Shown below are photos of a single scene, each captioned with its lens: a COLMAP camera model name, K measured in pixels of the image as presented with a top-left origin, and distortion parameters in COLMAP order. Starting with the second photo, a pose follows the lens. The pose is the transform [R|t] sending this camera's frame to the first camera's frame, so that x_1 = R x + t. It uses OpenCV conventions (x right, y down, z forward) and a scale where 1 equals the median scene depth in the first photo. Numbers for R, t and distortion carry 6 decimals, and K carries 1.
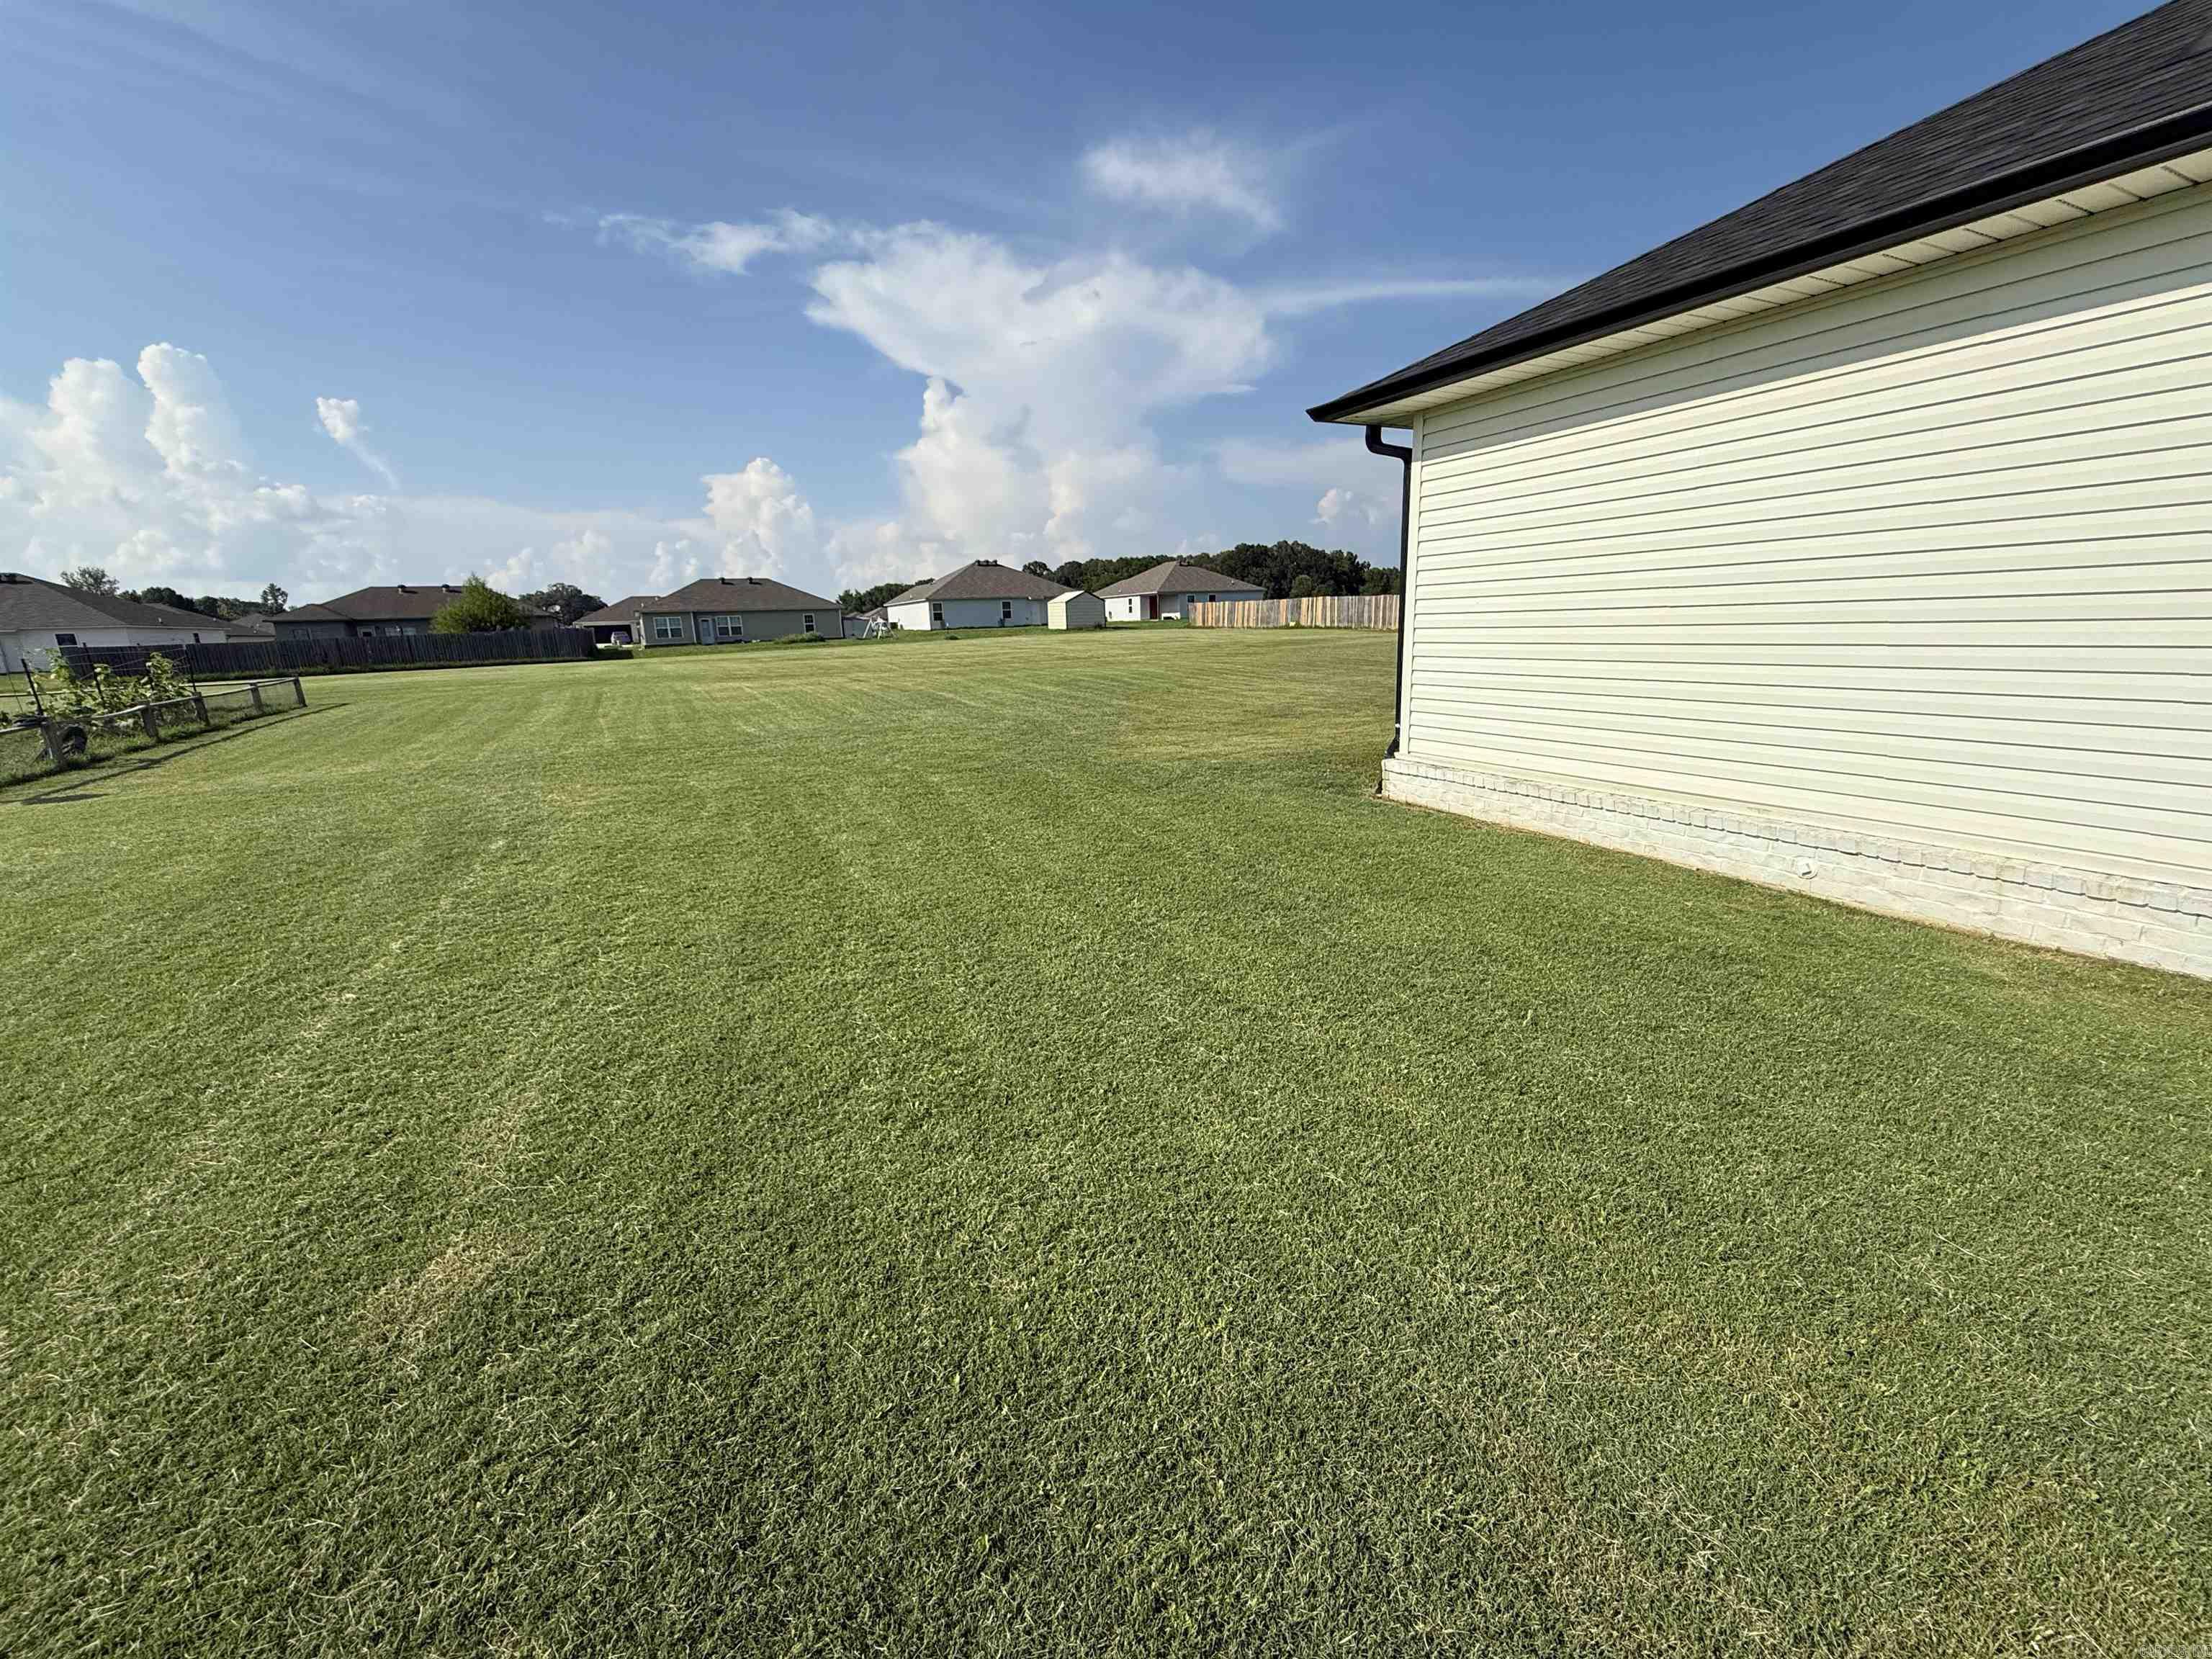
lens RADIAL K [[885.6, 0, 1099.1], [0, 885.6, 825.0], [0, 0, 1]] dist [0.001842, 0.002195]
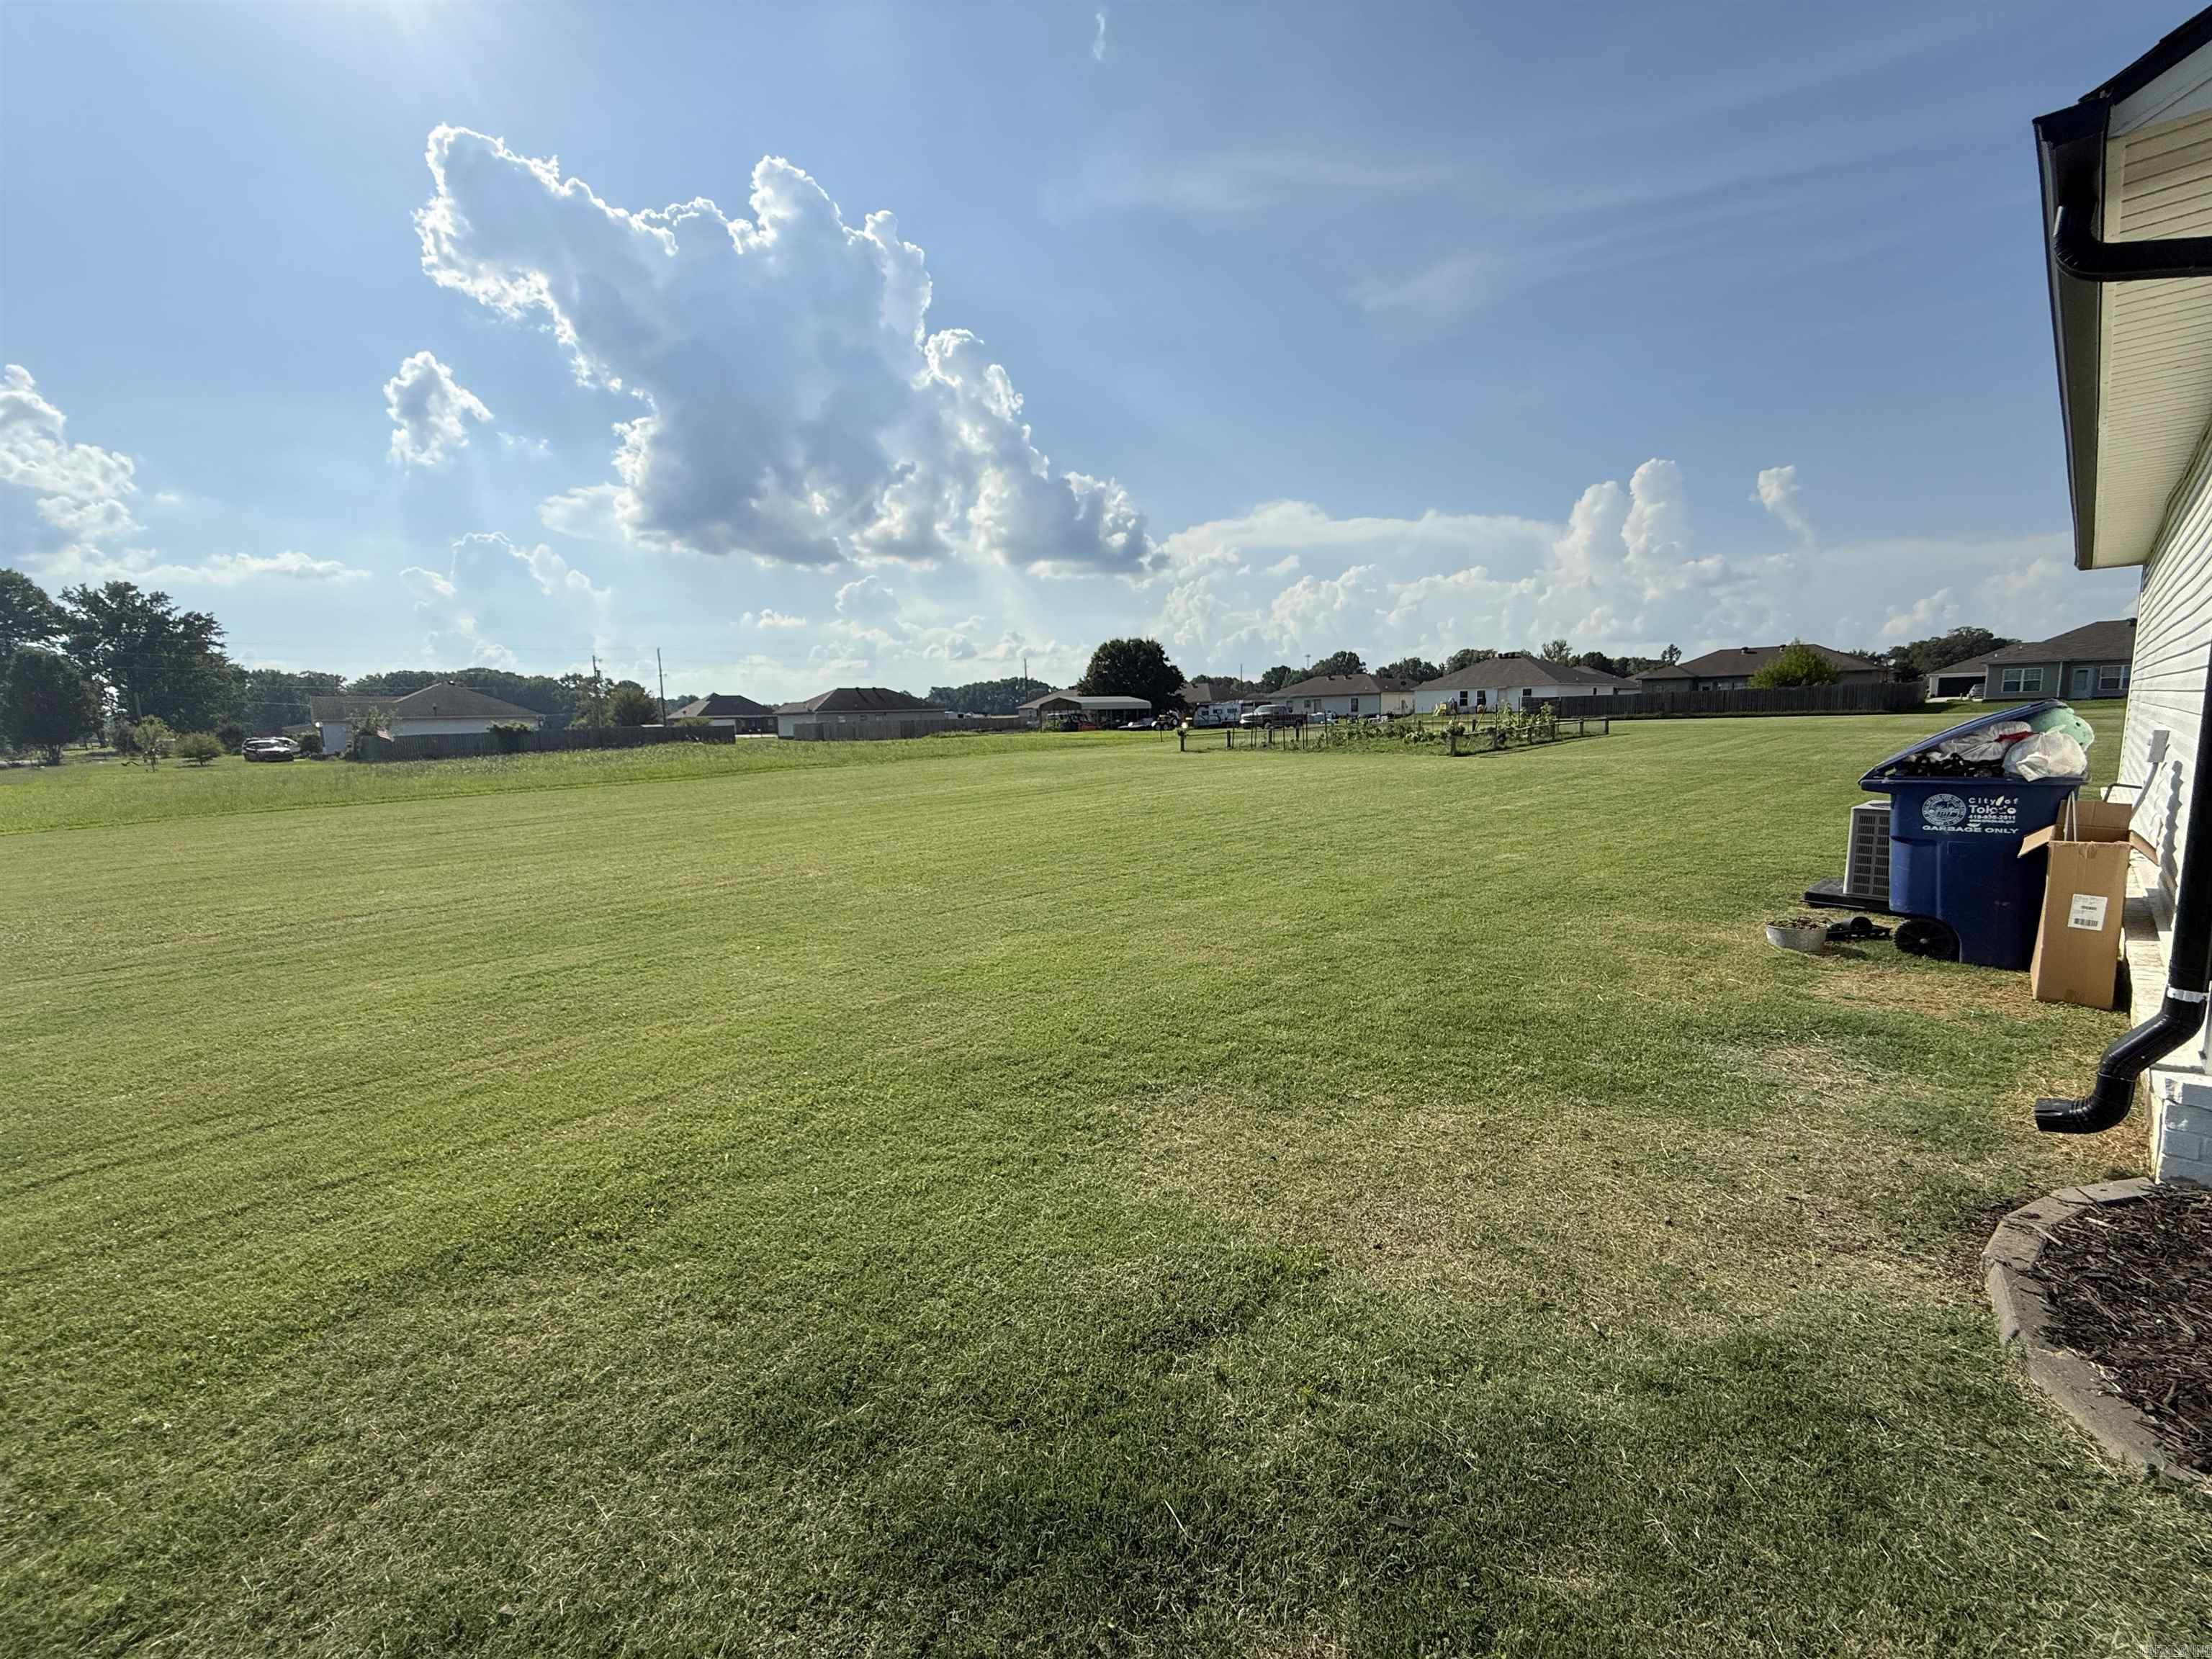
lens RADIAL K [[885.6, 0, 1094.1], [0, 885.6, 826.3], [0, 0, 1]] dist [0.001842, 0.002195]
pose [[0.262345, 0.150076, -0.953232, 0.260821], [-0.201497, 0.974576, 0.097981, 0.037051], [0.943702, 0.166368, 0.285915, -0.202216]]
